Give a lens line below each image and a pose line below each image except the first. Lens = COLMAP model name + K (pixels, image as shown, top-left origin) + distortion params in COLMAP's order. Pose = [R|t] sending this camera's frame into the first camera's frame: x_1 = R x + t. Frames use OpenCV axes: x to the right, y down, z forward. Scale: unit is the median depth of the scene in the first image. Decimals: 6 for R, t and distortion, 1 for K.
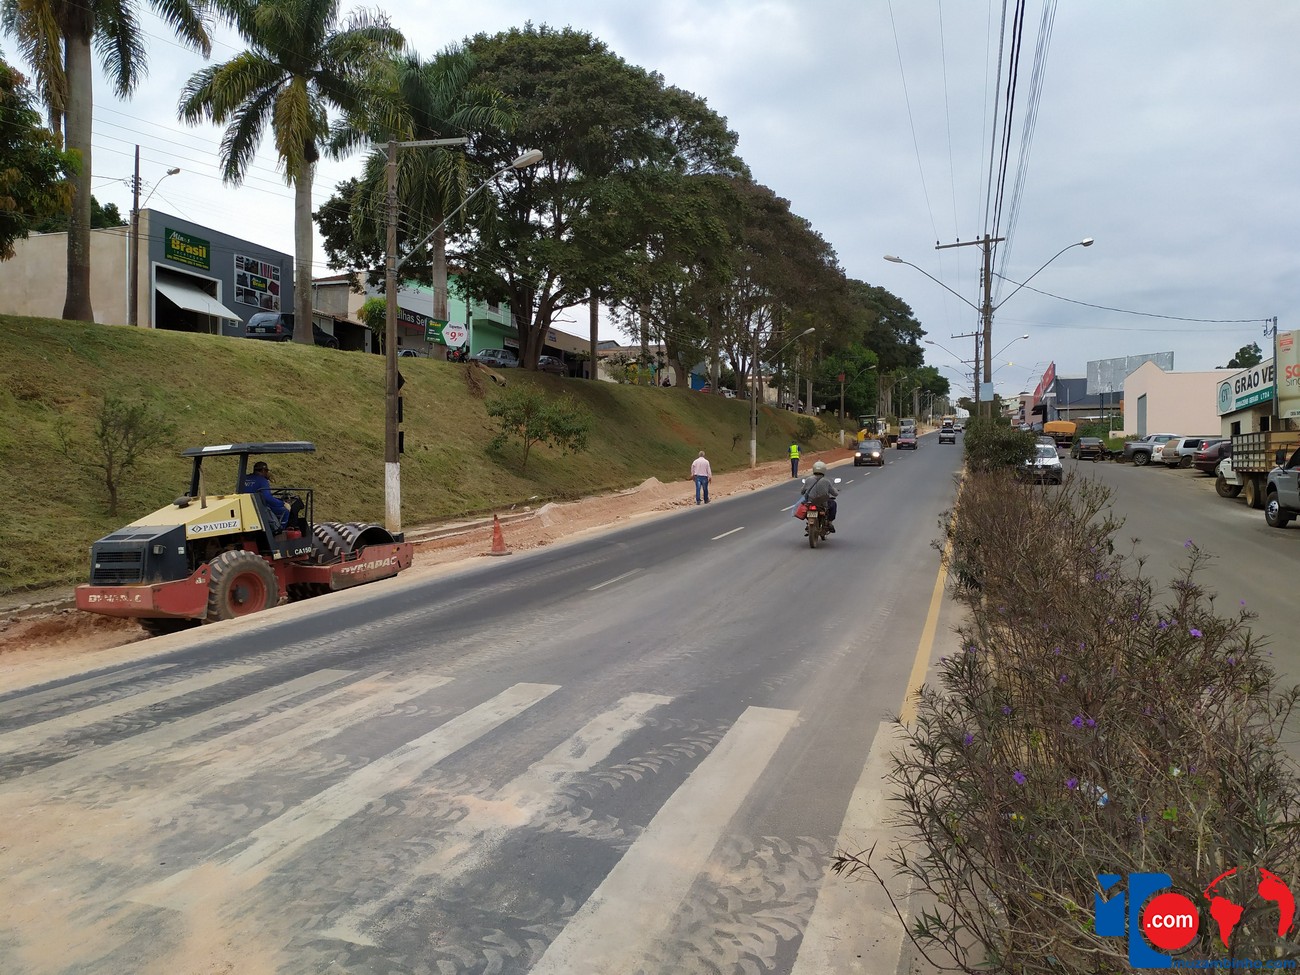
lens RADIAL K [[963.8, 0, 642.8], [0, 963.8, 492.0], [0, 0, 1]] dist [0.052589, -0.051758]
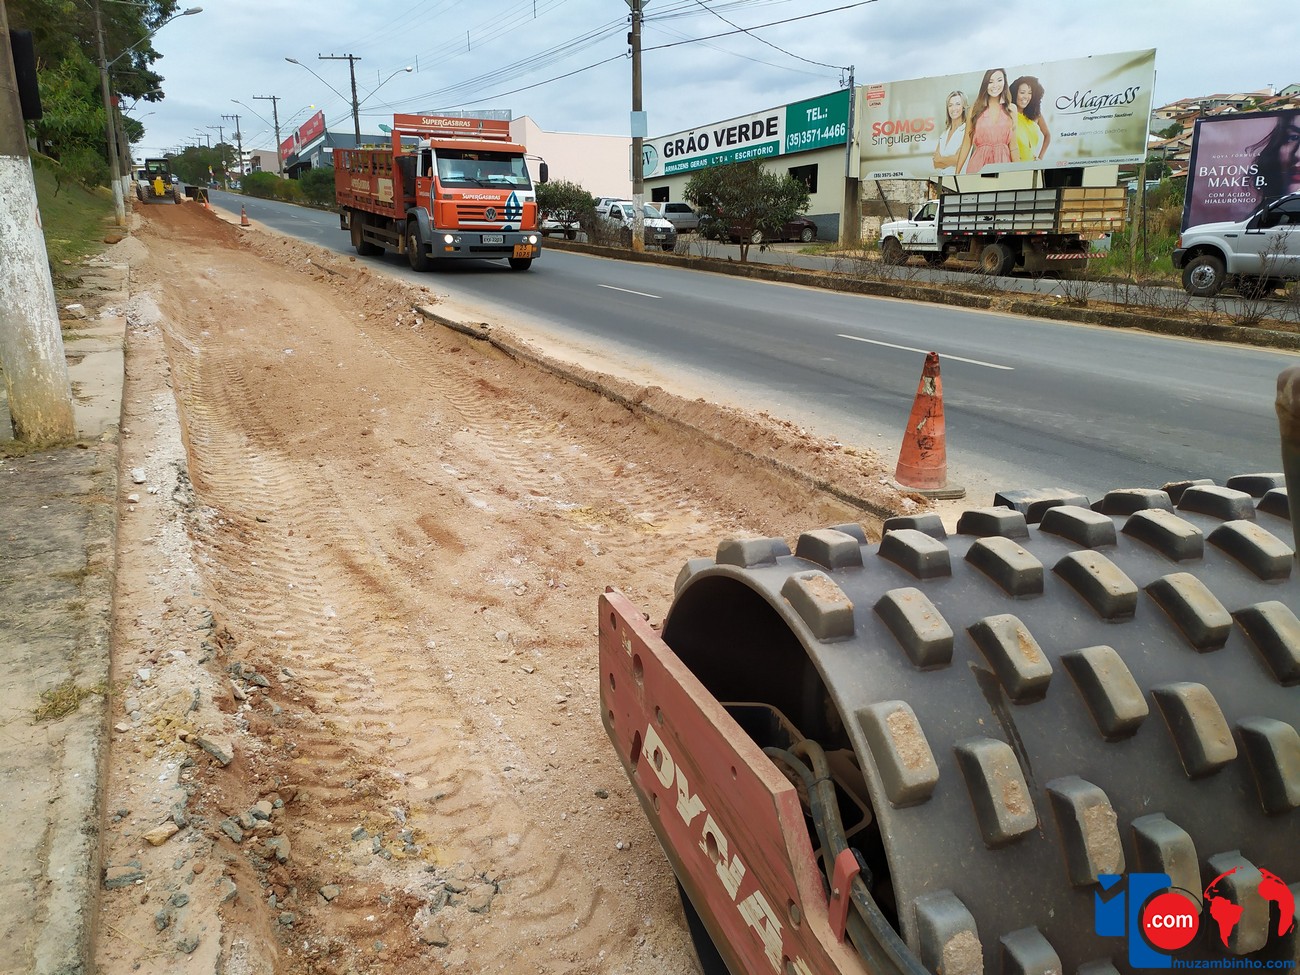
lens RADIAL K [[963.8, 0, 642.8], [0, 963.8, 492.0], [0, 0, 1]] dist [0.052589, -0.051758]
pose [[0.686423, -0.174691, 0.705909, -0.161446], [0.008470, 0.972572, 0.232446, -0.000578], [-0.727154, -0.153577, 0.669075, 0.337563]]
